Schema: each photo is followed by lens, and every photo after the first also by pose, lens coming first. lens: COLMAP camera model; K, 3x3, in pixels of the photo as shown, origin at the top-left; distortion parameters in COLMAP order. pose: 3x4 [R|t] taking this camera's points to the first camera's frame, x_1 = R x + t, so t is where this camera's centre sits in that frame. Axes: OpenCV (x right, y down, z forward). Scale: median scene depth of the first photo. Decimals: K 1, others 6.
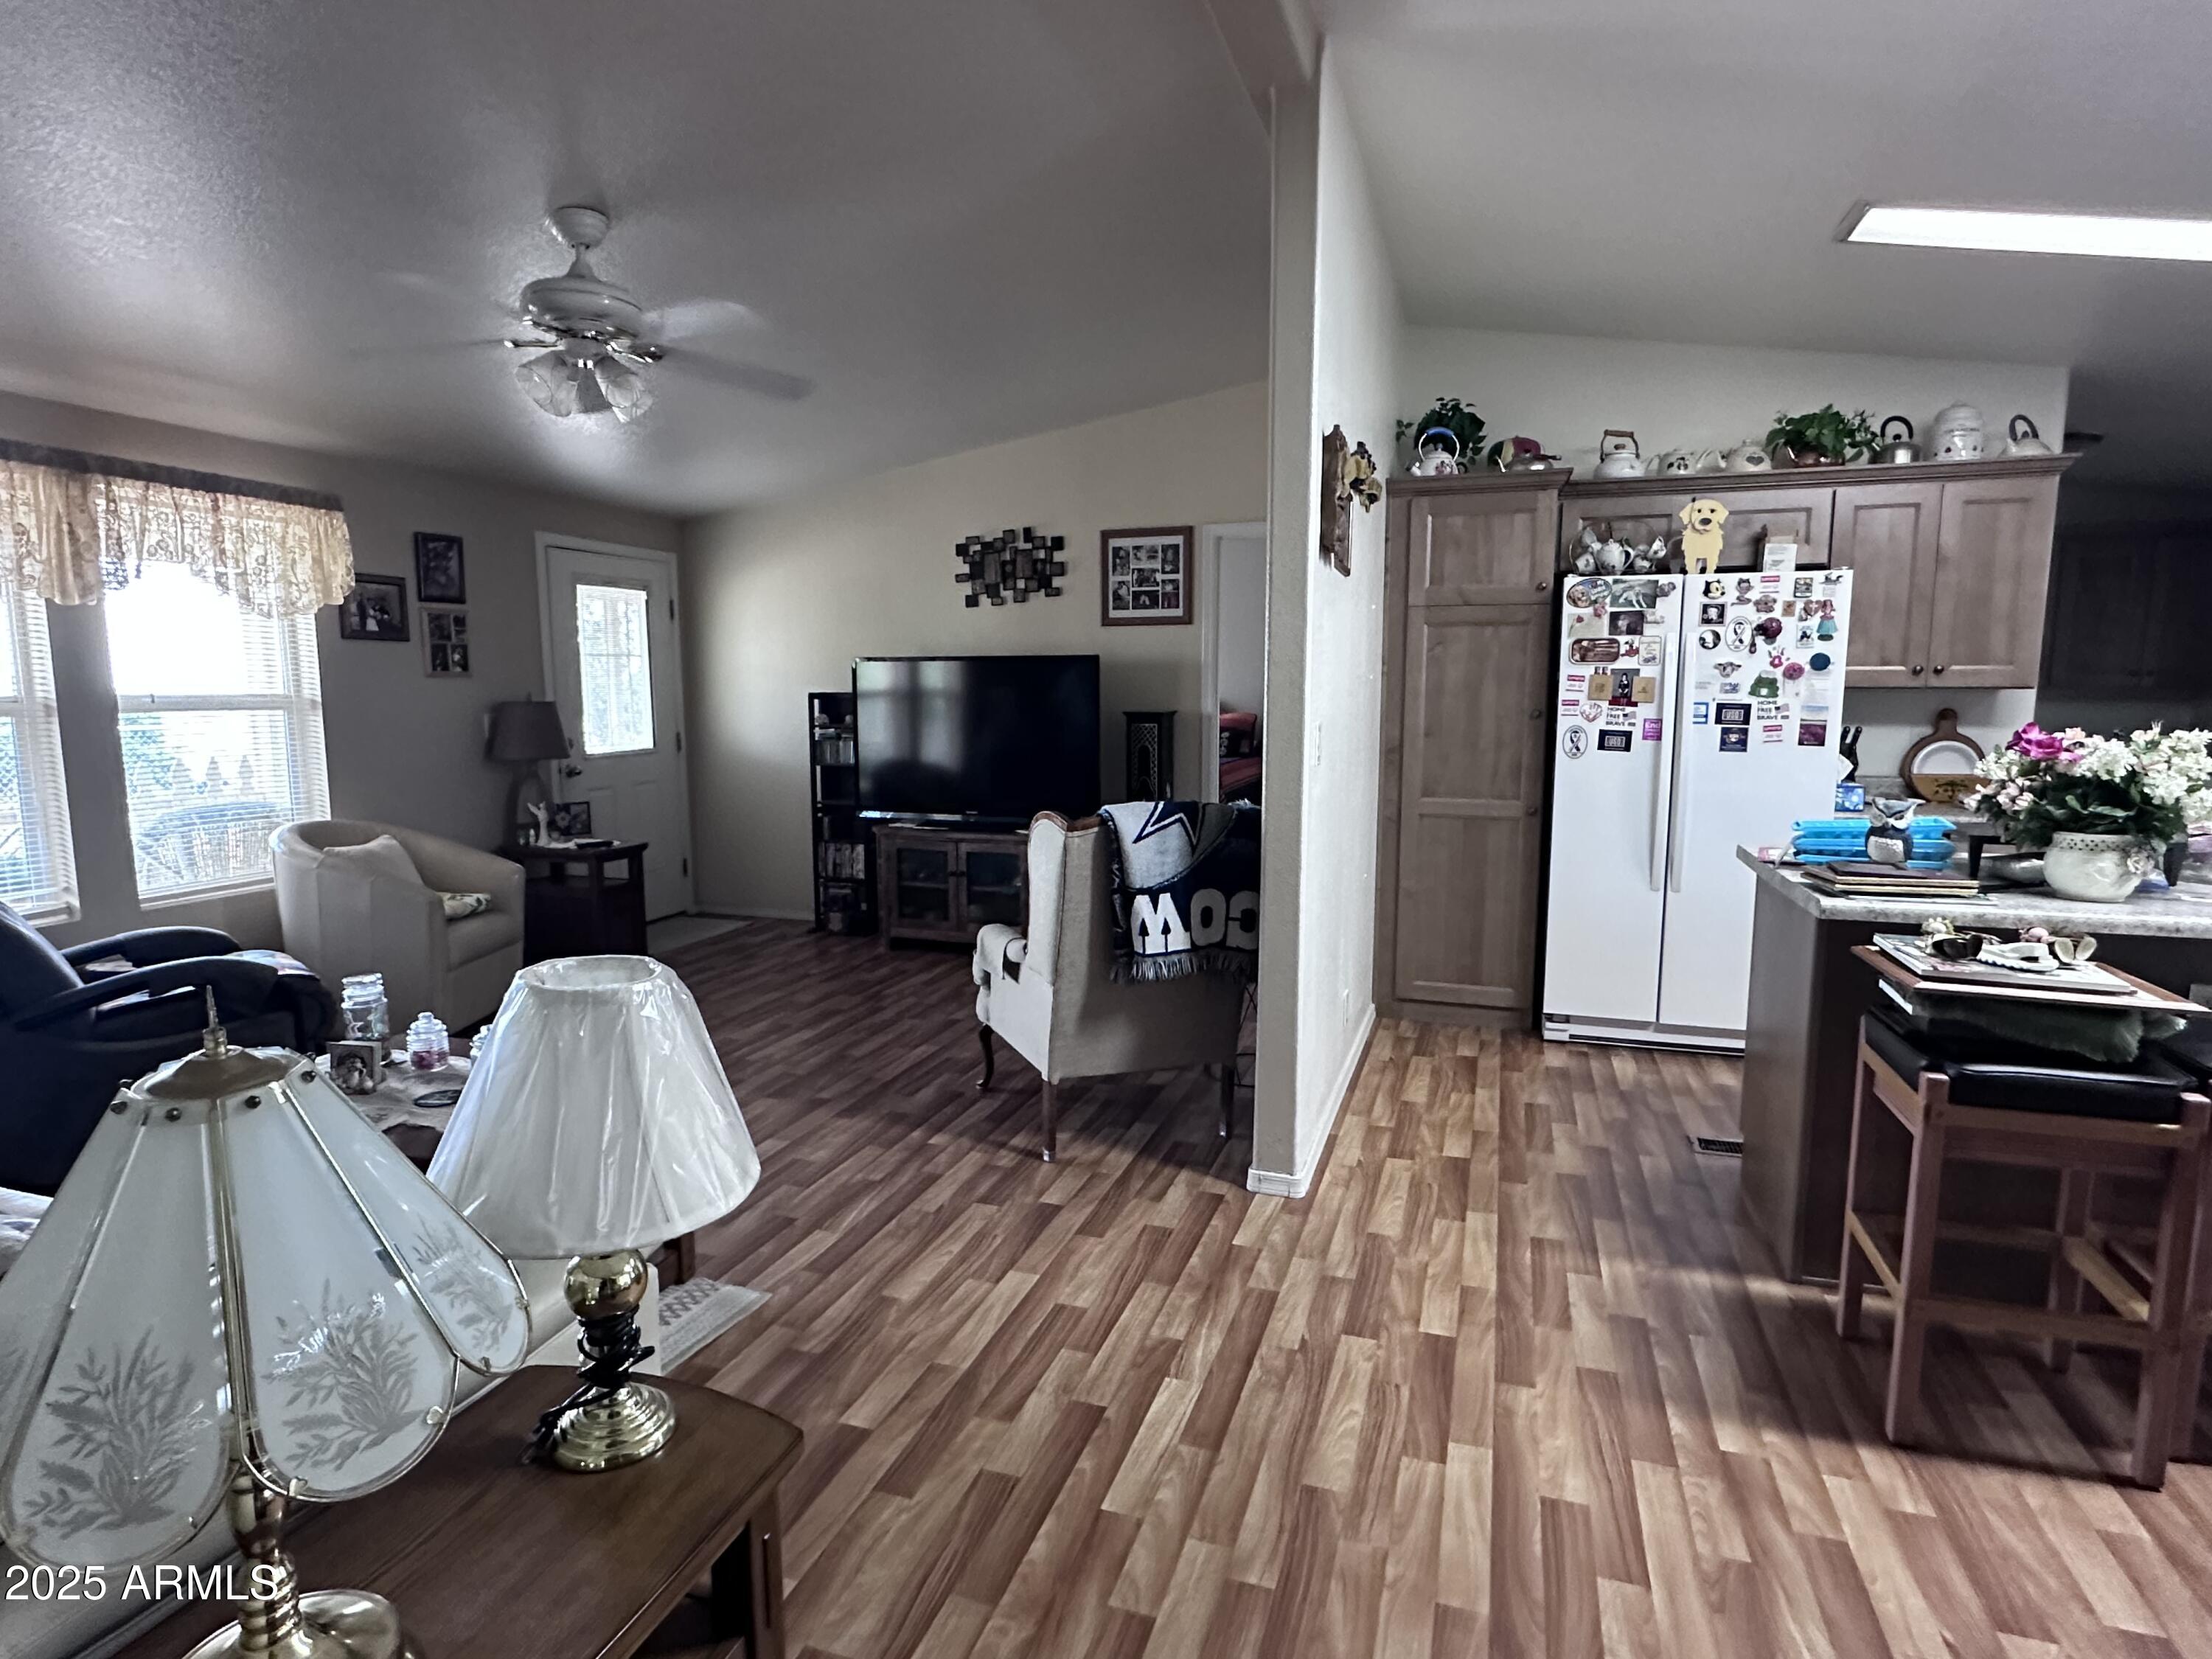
lens RADIAL K [[1183.5, 0, 1094.8], [0, 1183.5, 838.1], [0, 0, 1]] dist [-0.005339, 0.000716]
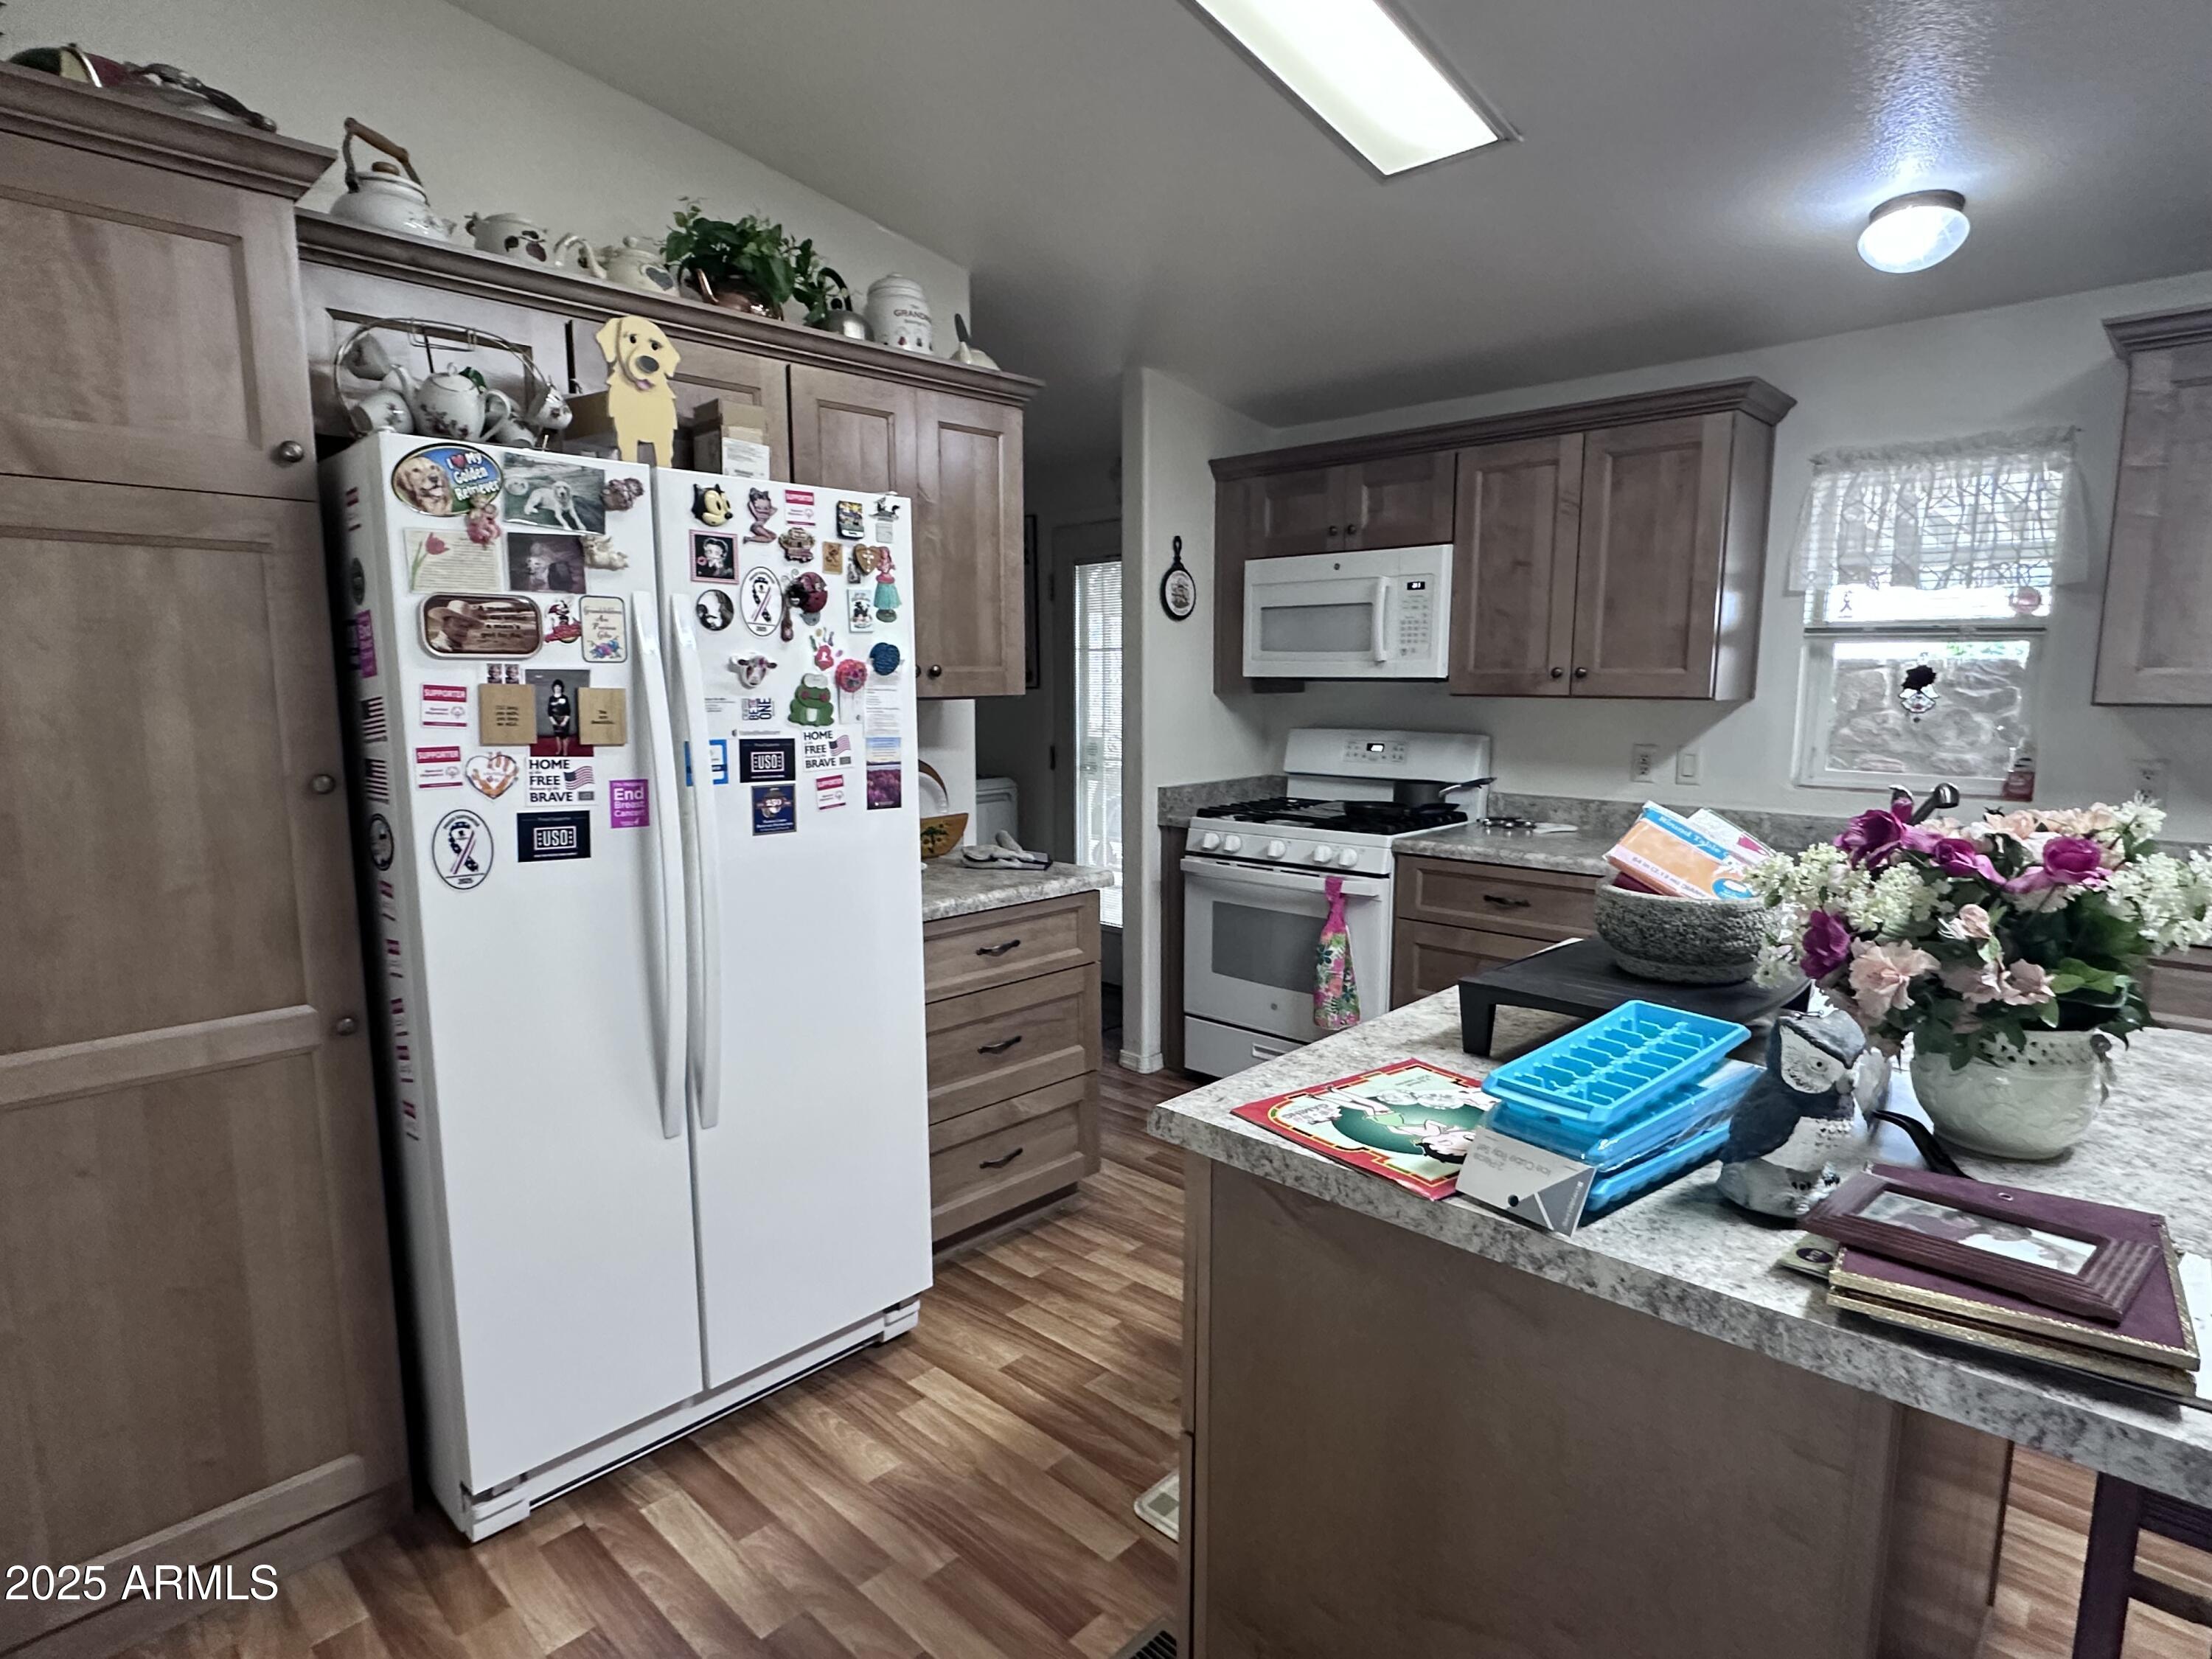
lens RADIAL K [[1183.5, 0, 1094.8], [0, 1183.5, 838.1], [0, 0, 1]] dist [-0.005339, 0.000716]
pose [[0.430097, -0.128746, 0.893555, 0.142568], [0.112725, 0.989691, 0.088339, -0.100773], [-0.895717, 0.062732, 0.440177, 0.652387]]
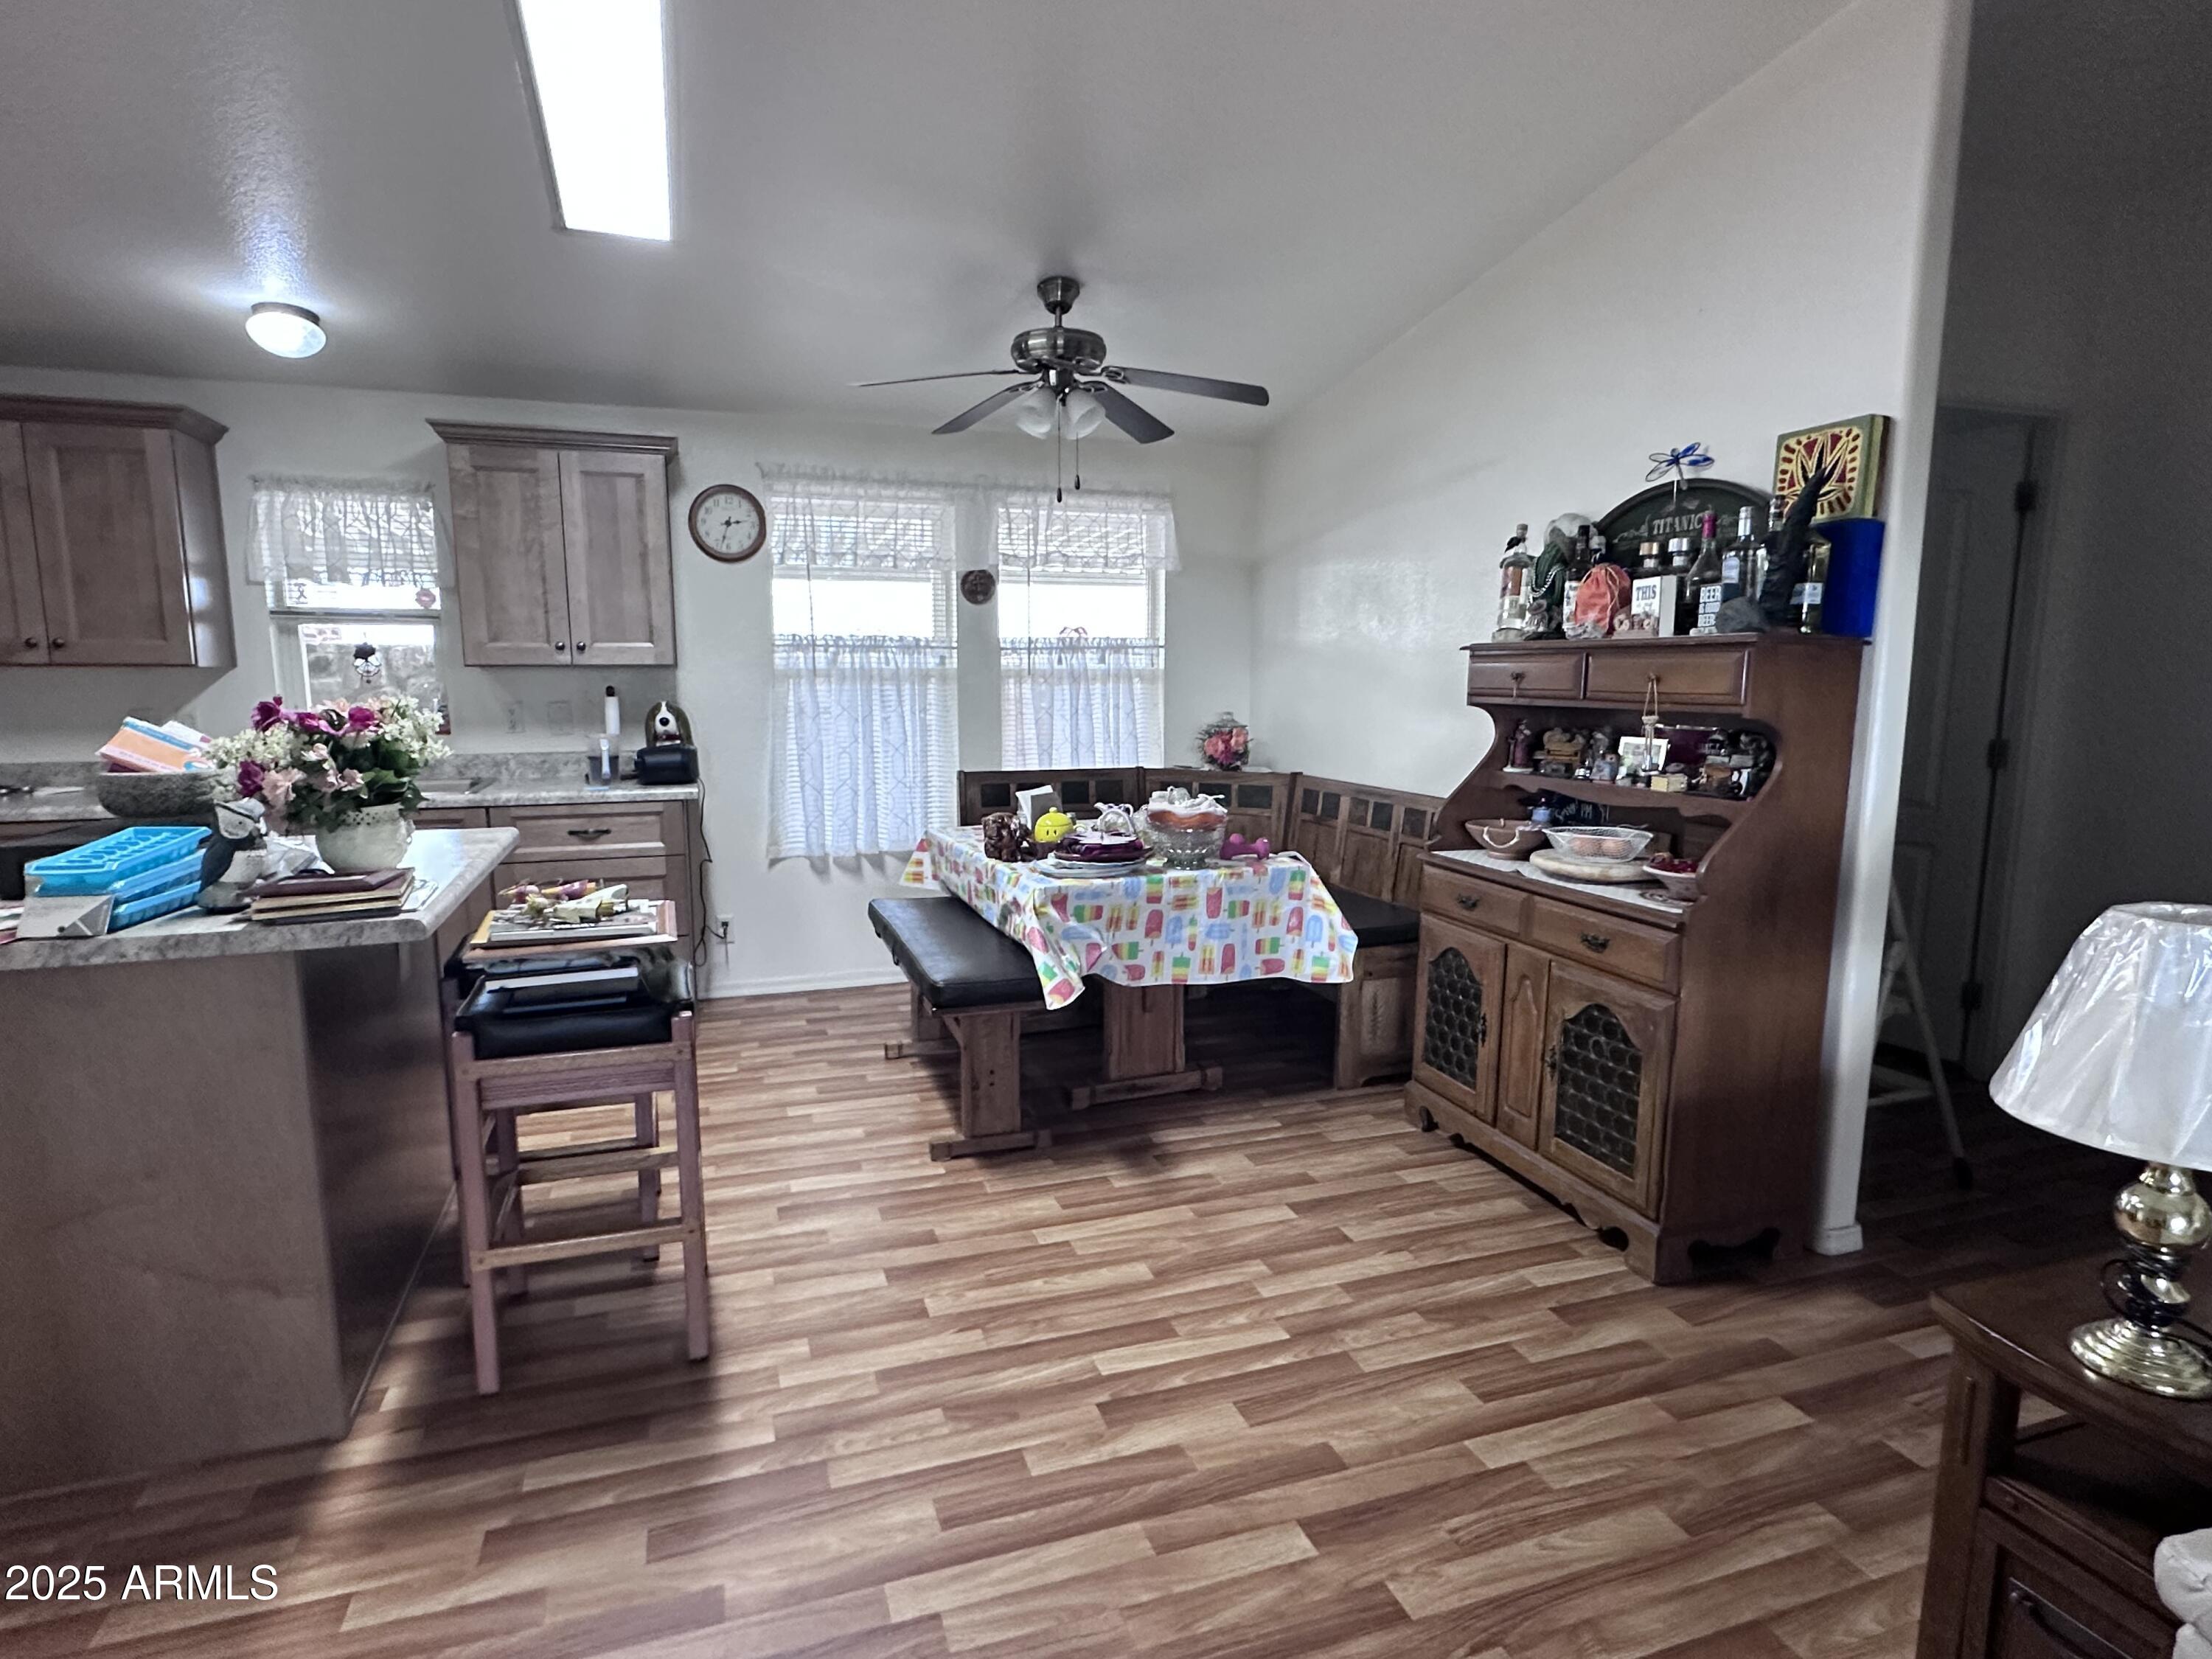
lens RADIAL K [[1158.9, 0, 1078.2], [0, 1158.9, 838.0], [0, 0, 1]] dist [0.002494, -0.000216]
pose [[-0.607525, -0.120146, 0.785162, -0.163438], [0.095152, 0.970367, 0.222111, -0.081591], [-0.788581, 0.209648, -0.578090, 0.633389]]
